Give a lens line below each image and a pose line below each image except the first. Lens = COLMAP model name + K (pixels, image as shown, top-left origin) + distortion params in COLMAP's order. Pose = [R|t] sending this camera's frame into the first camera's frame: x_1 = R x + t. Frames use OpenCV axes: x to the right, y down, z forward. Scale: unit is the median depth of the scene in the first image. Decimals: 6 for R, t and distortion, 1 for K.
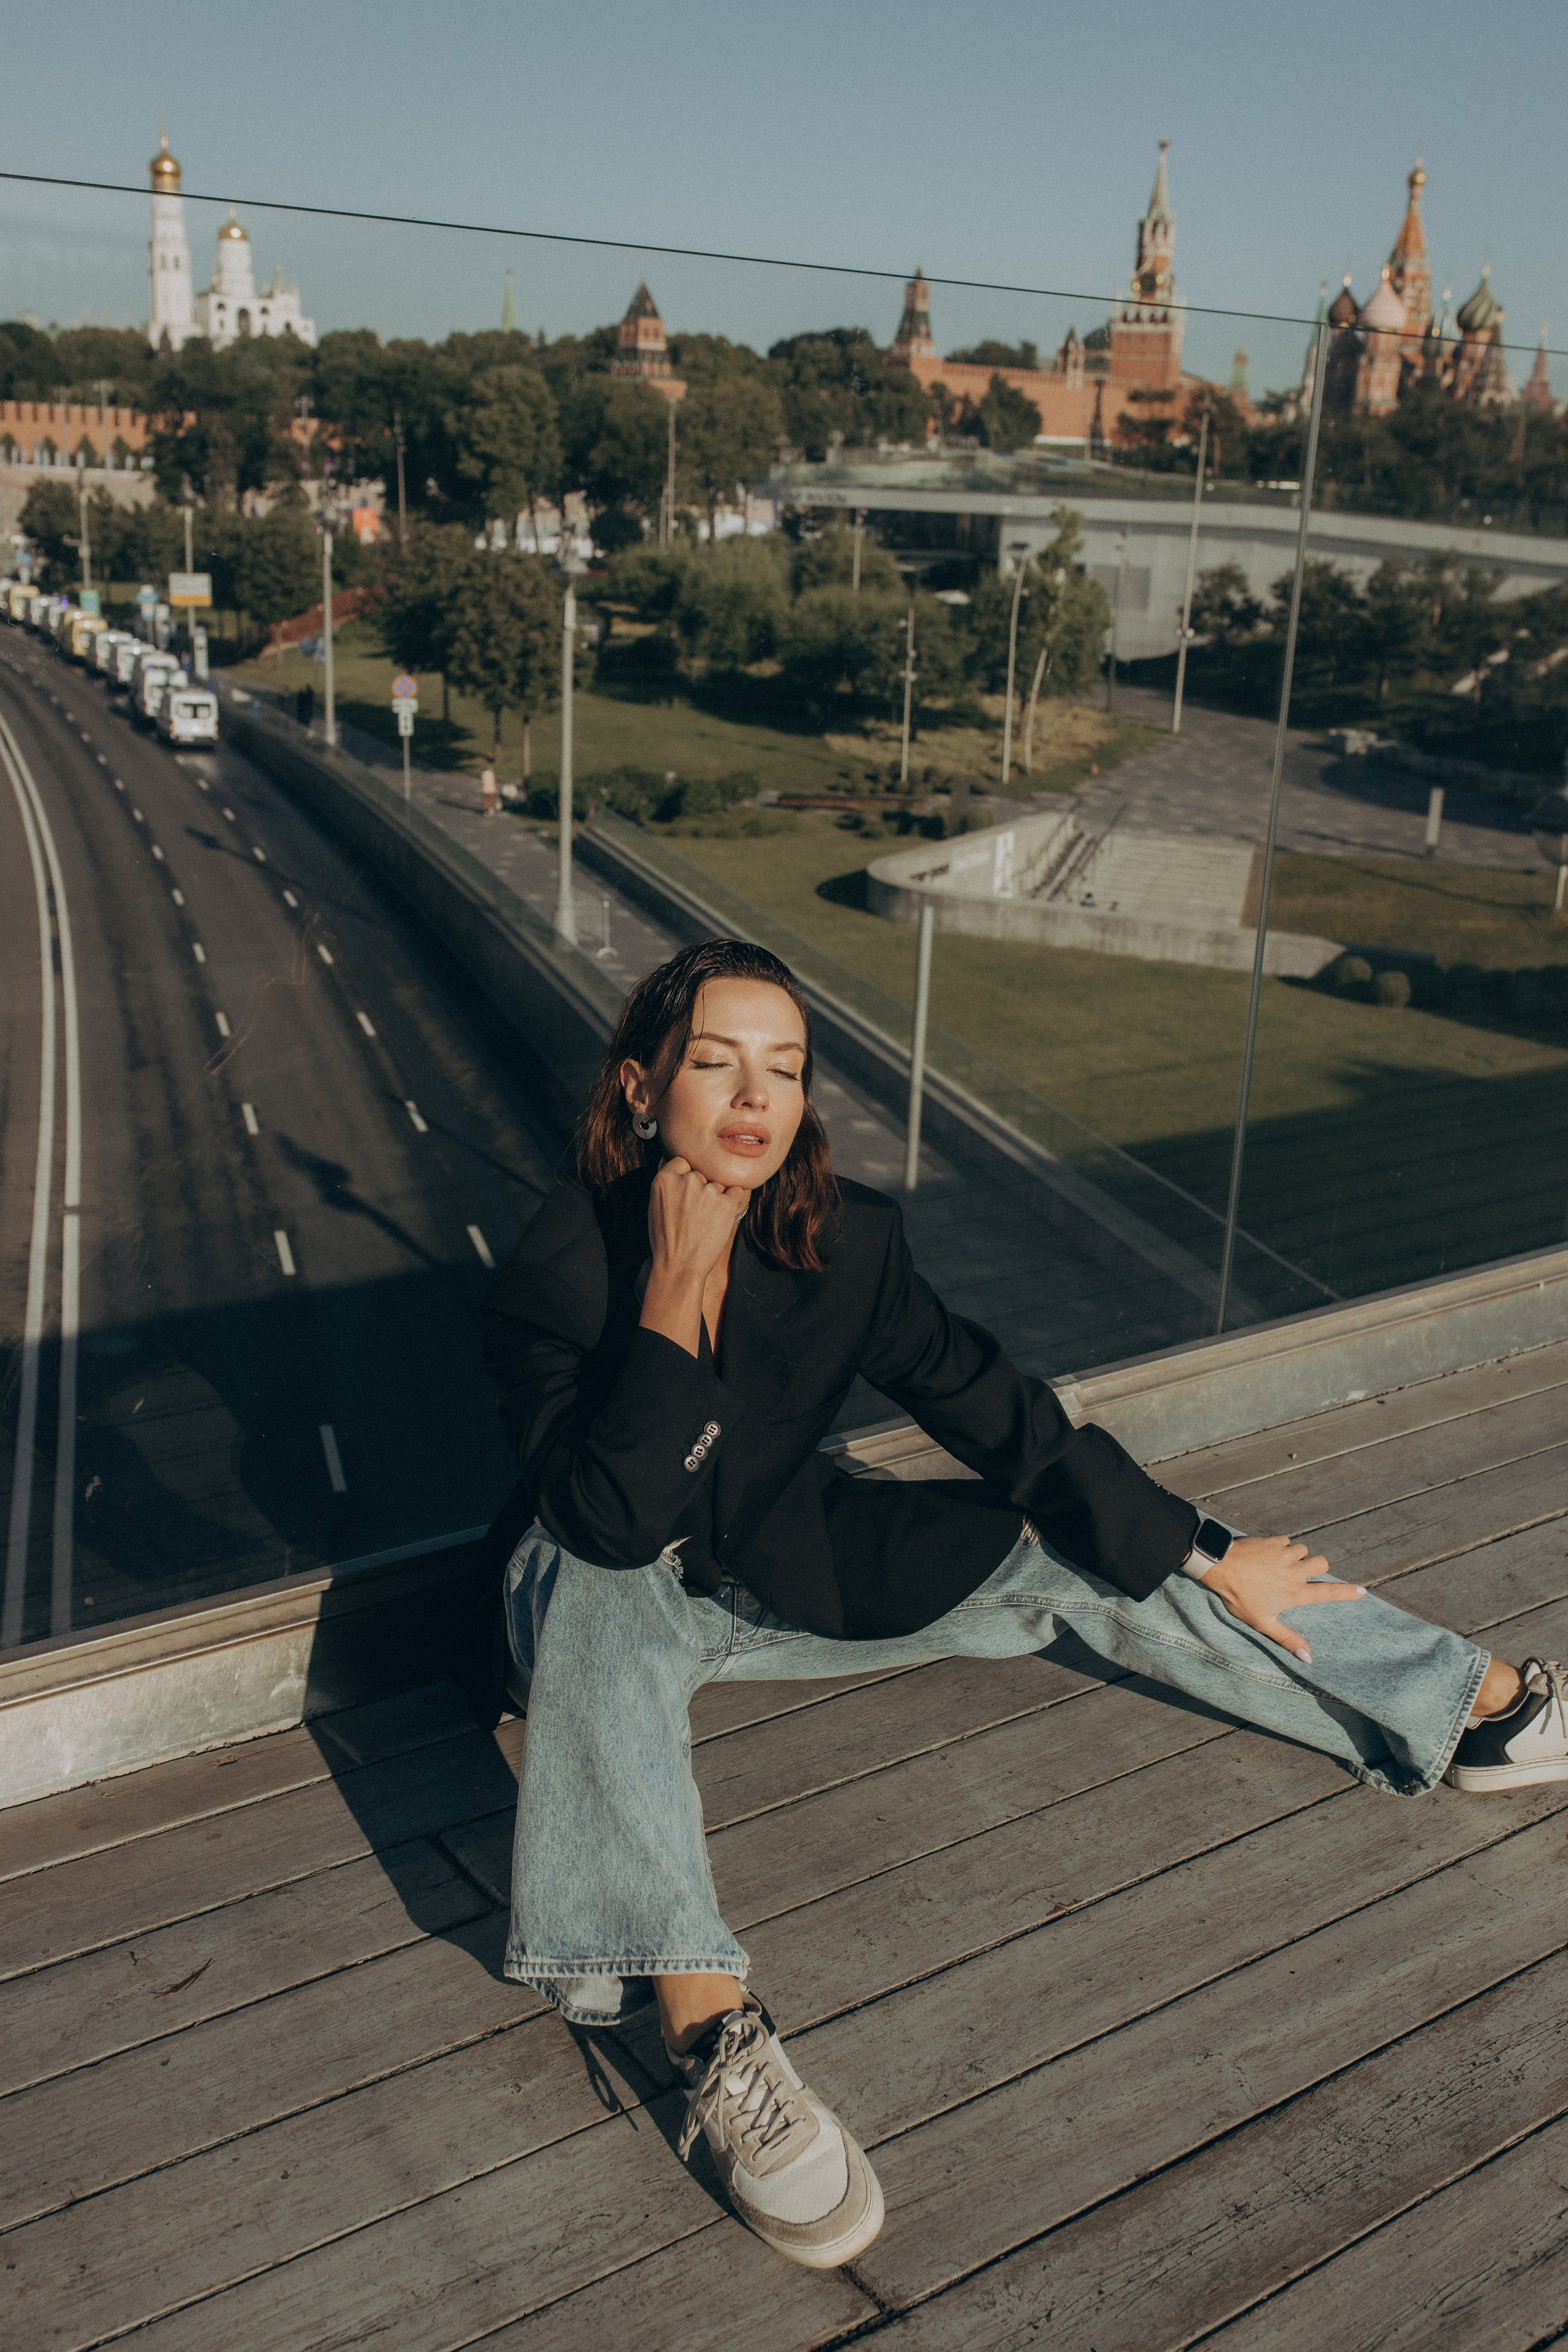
lens RADIAL K [[2338.8, 0, 792.4], [0, 2338.8, 1140.2], [0, 0, 1]] dist [0.049470, 0.000000]
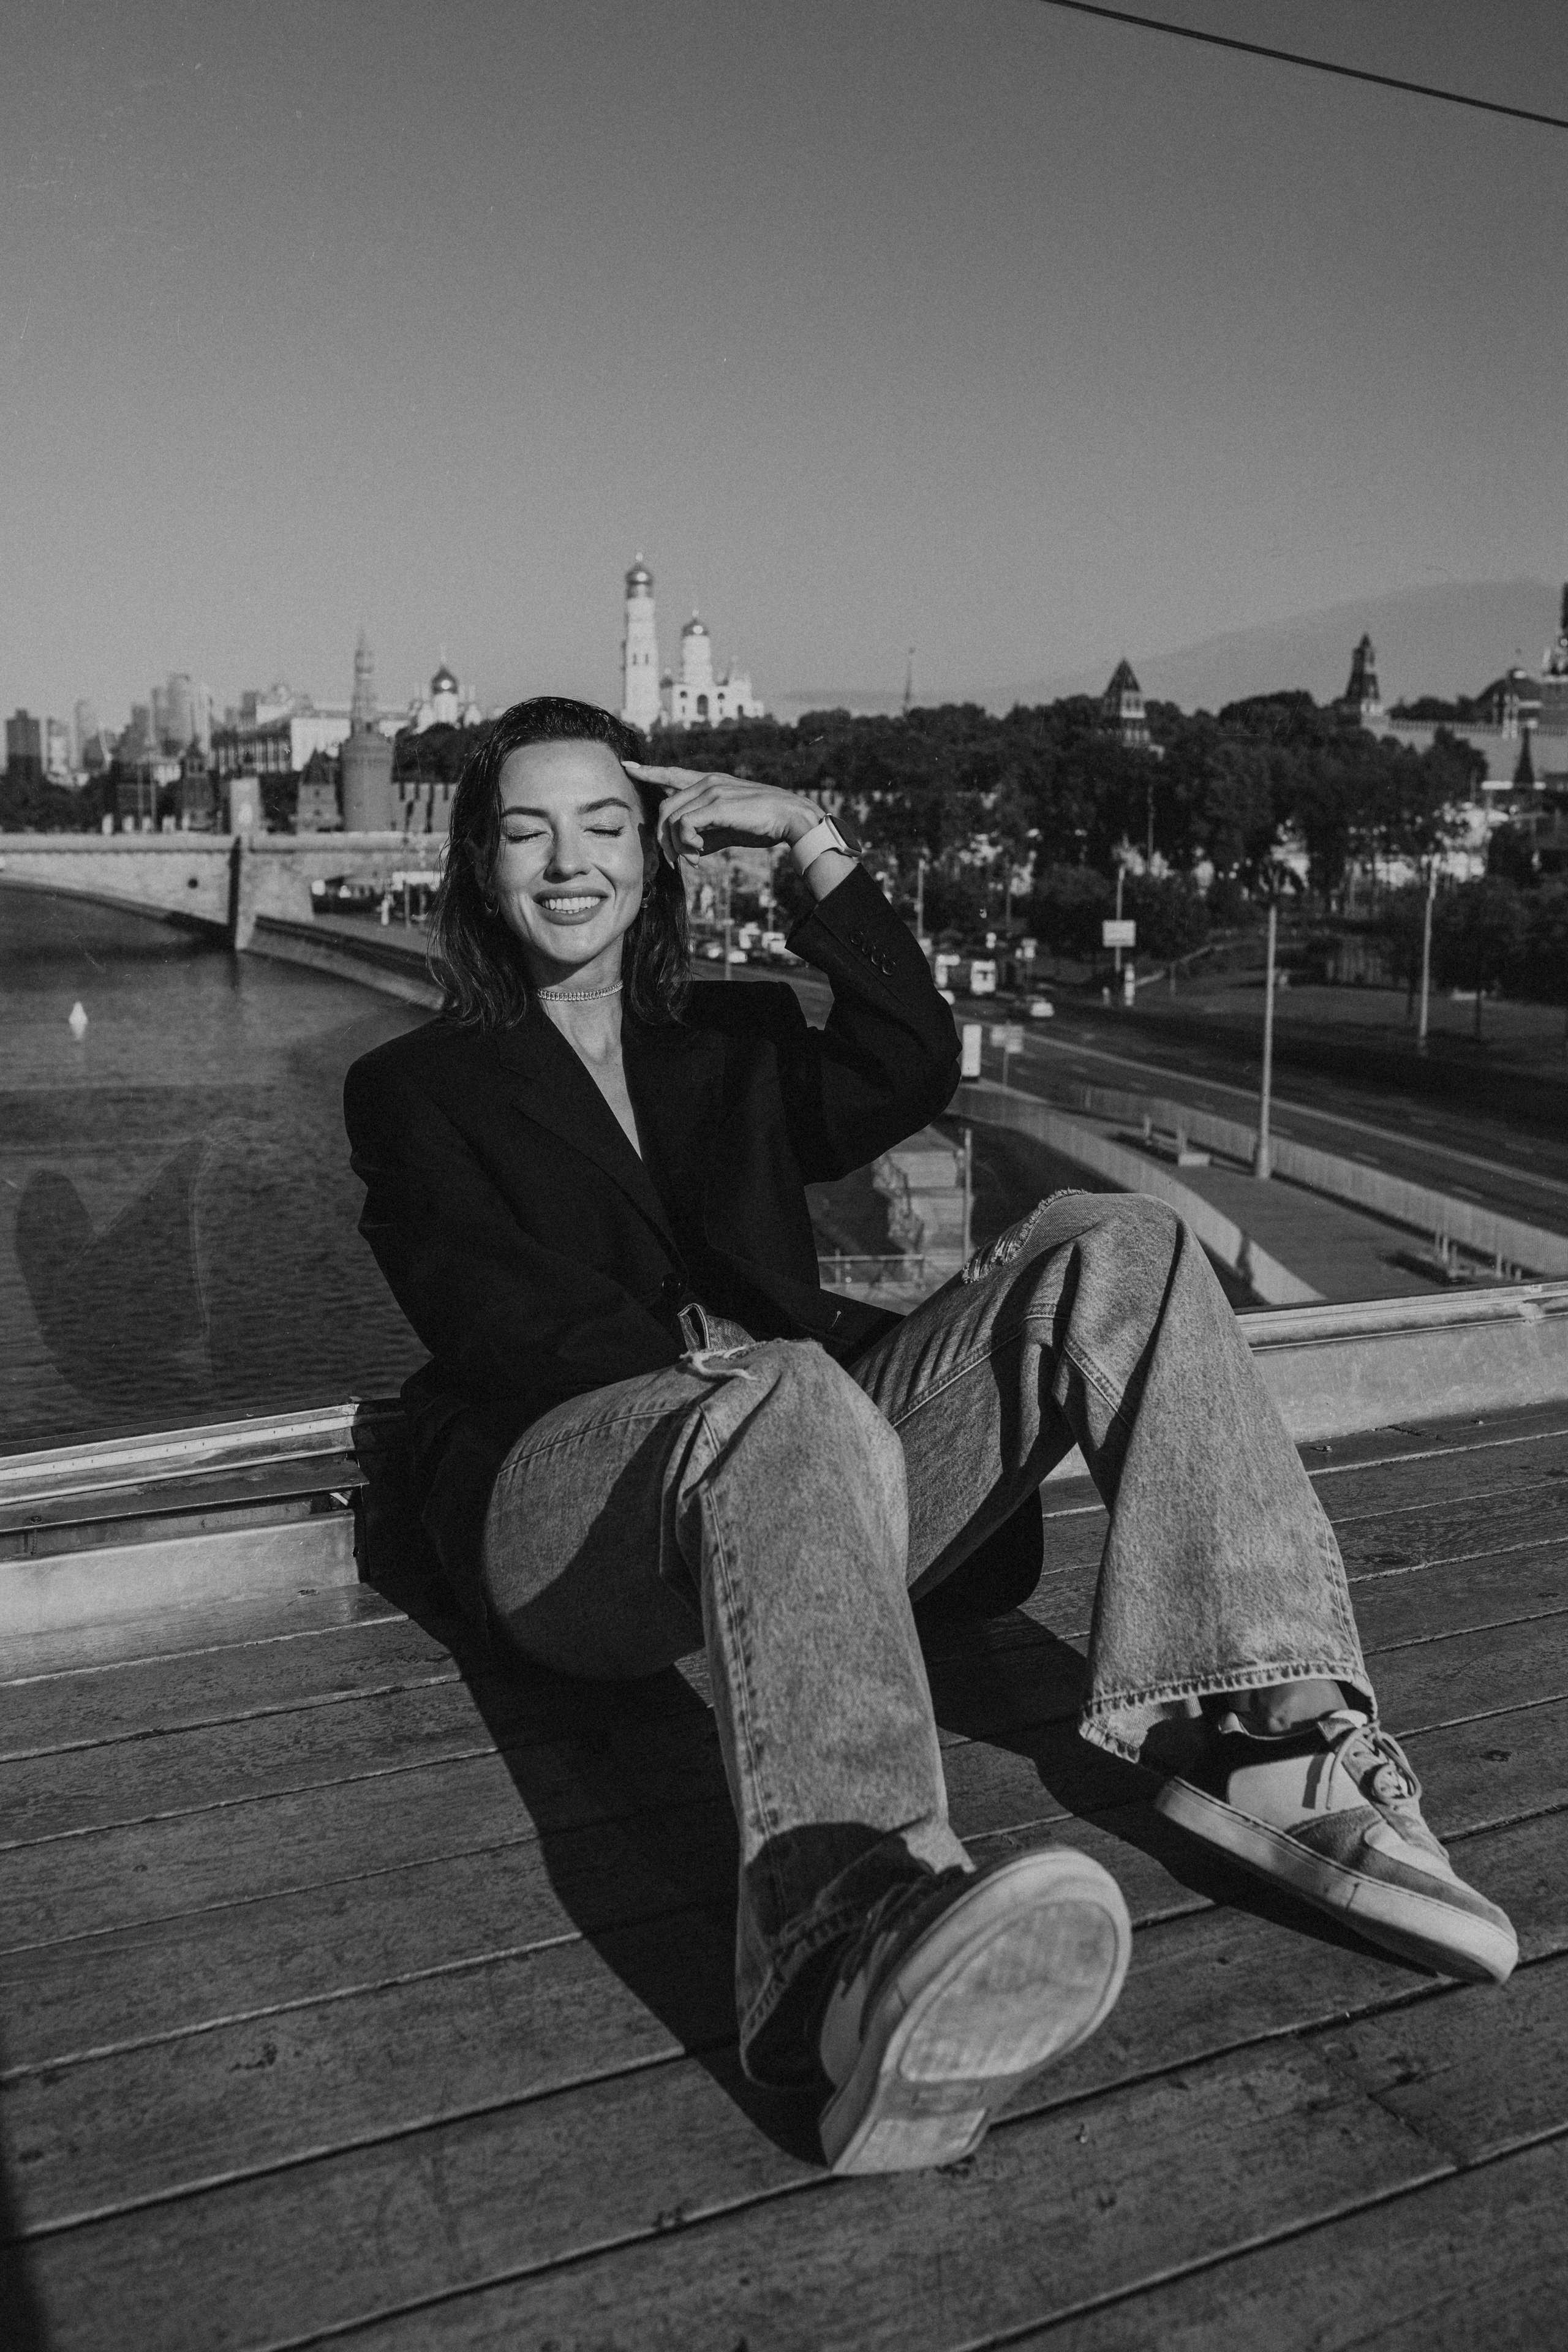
lens RADIAL K [[2338.8, 0, 781.9], [0, 2338.8, 1171.8], [0, 0, 1]] dist [0.049470, 0.000000]
pose [[0.992863, -0.011540, -0.118703, -0.287233], [-0.003937, 0.991594, -0.129329, 0.048051], [0.119197, 0.128873, 0.984471, -0.209442]]
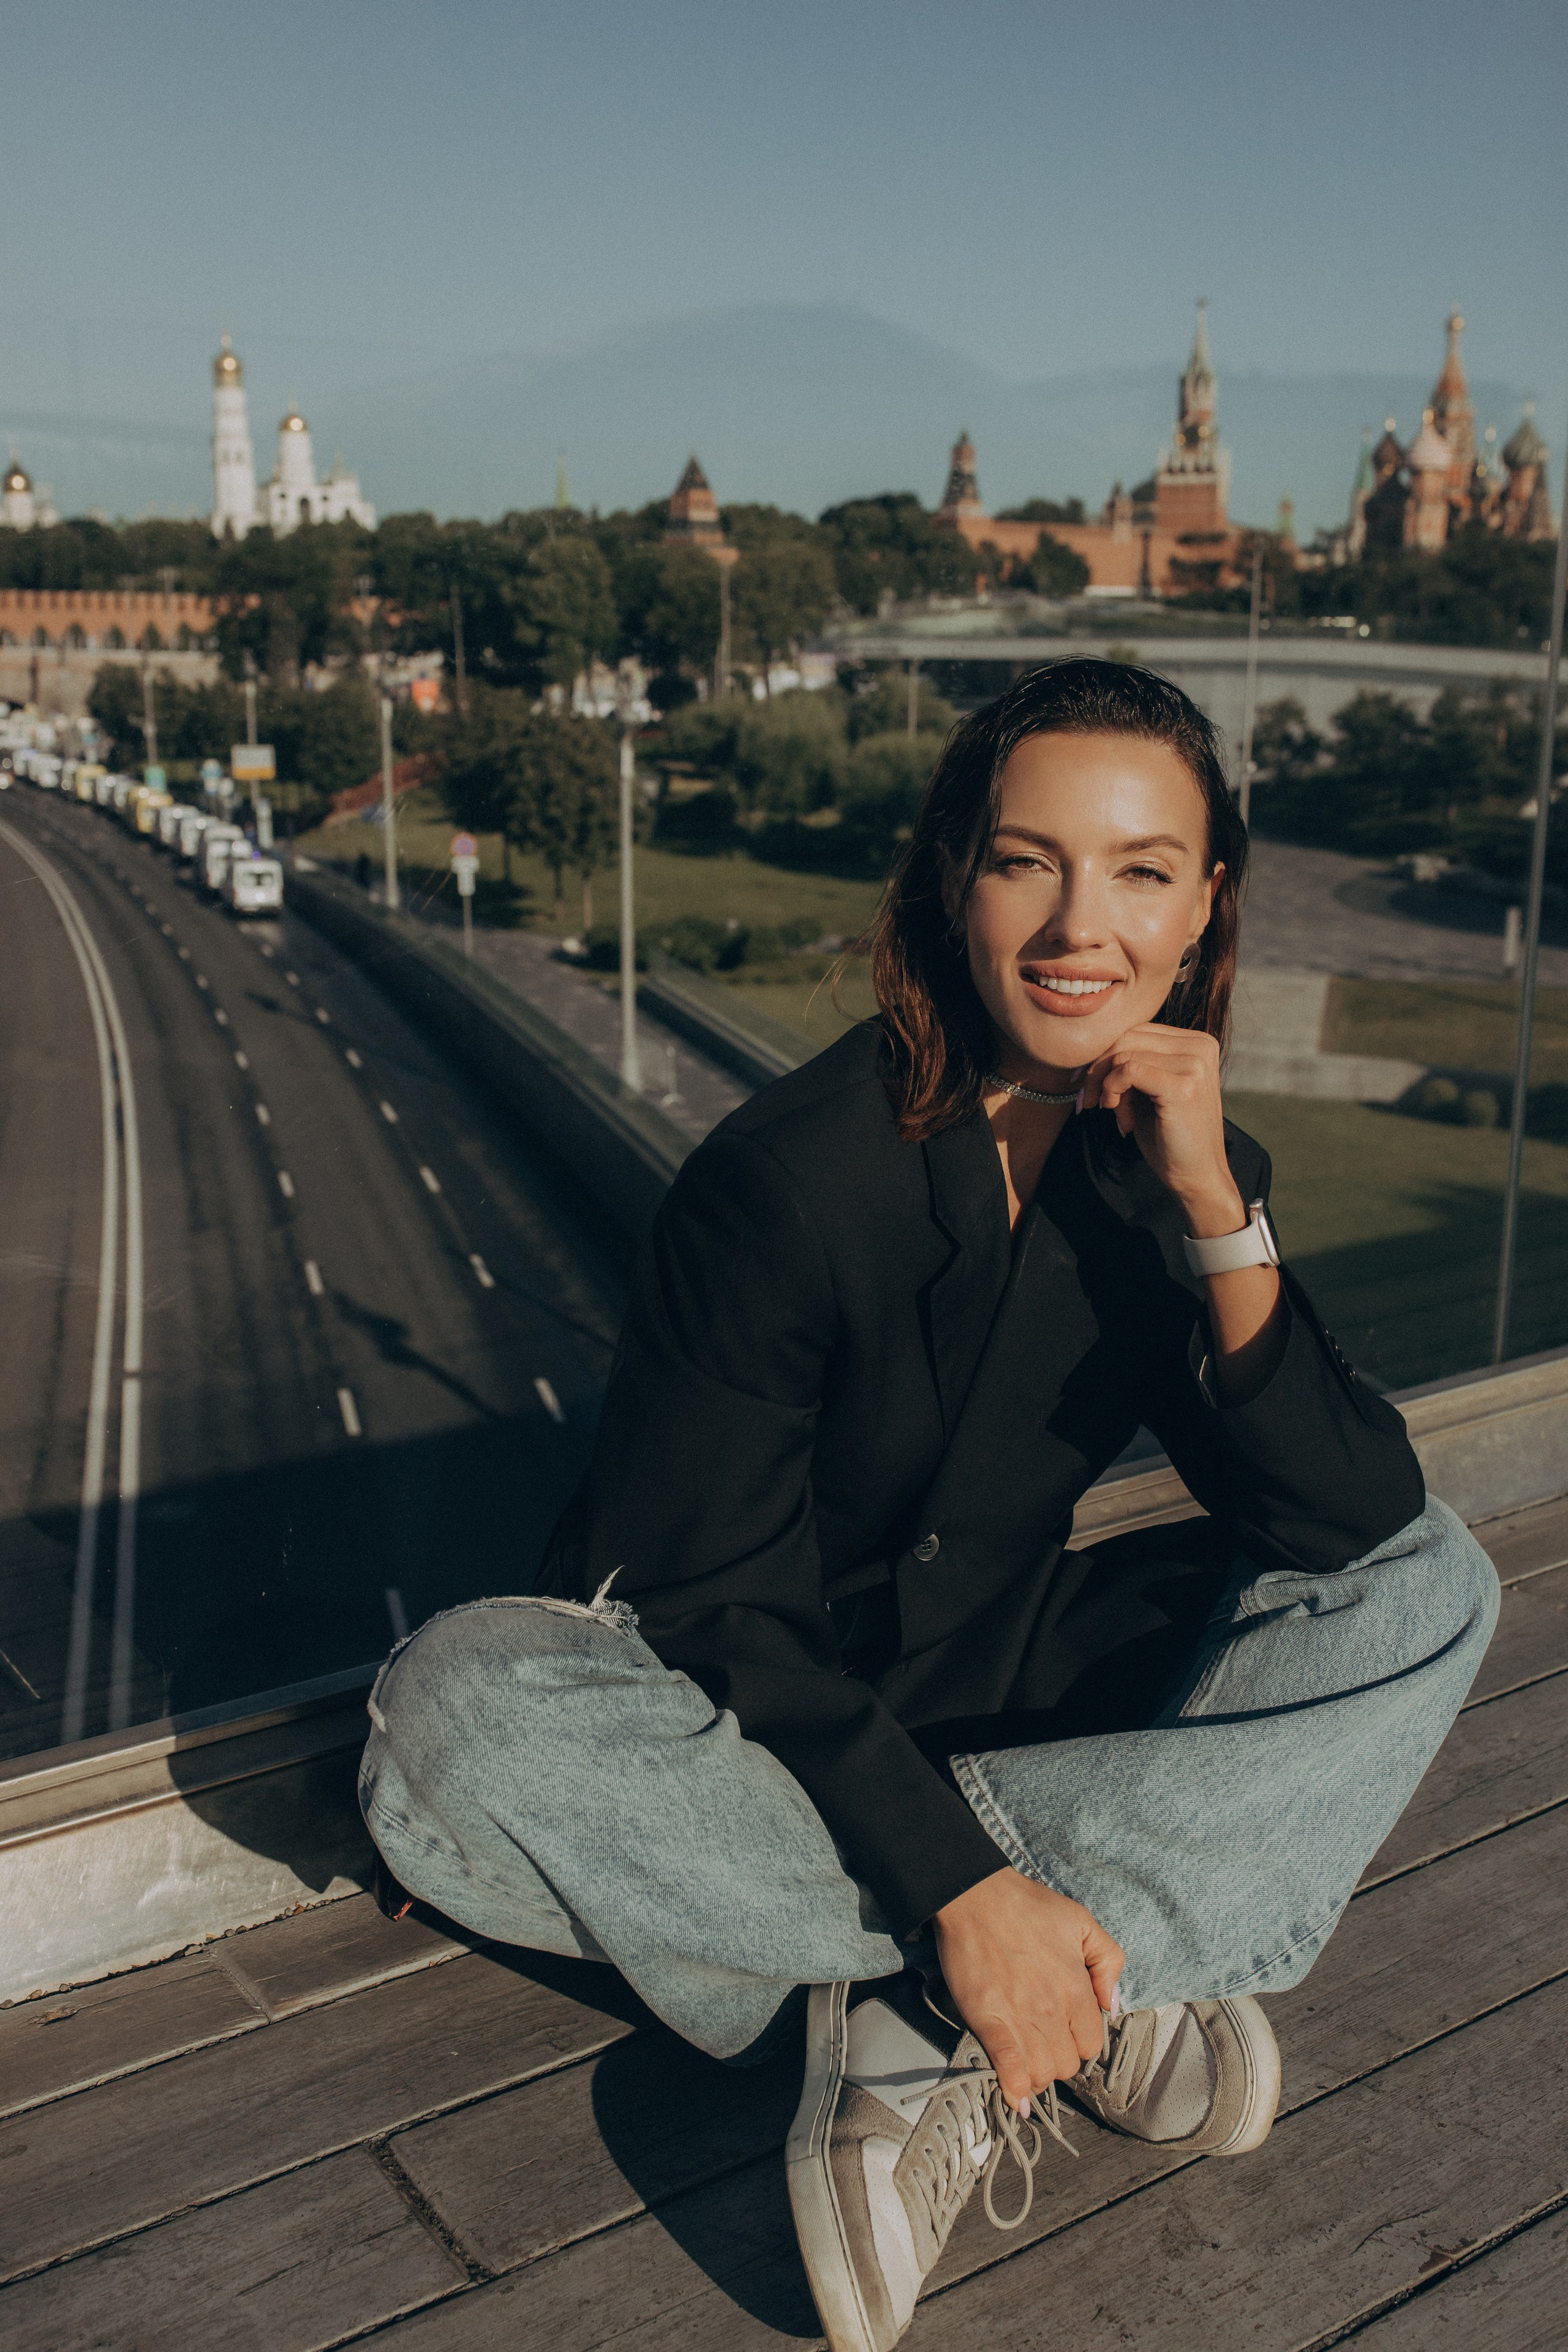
lens RADIAL K [[2338.8, 0, 800.9], [0, 2338.8, 1172.3], [0, 0, 1]] dist [0.049470, 0.000000]
pose [[0.999251, -0.029249, -0.025330, -0.000590], [0.027861, 0.998177, -0.053537, 0.002304], [0.026850, 0.052791, 0.998245, 0.010680]]
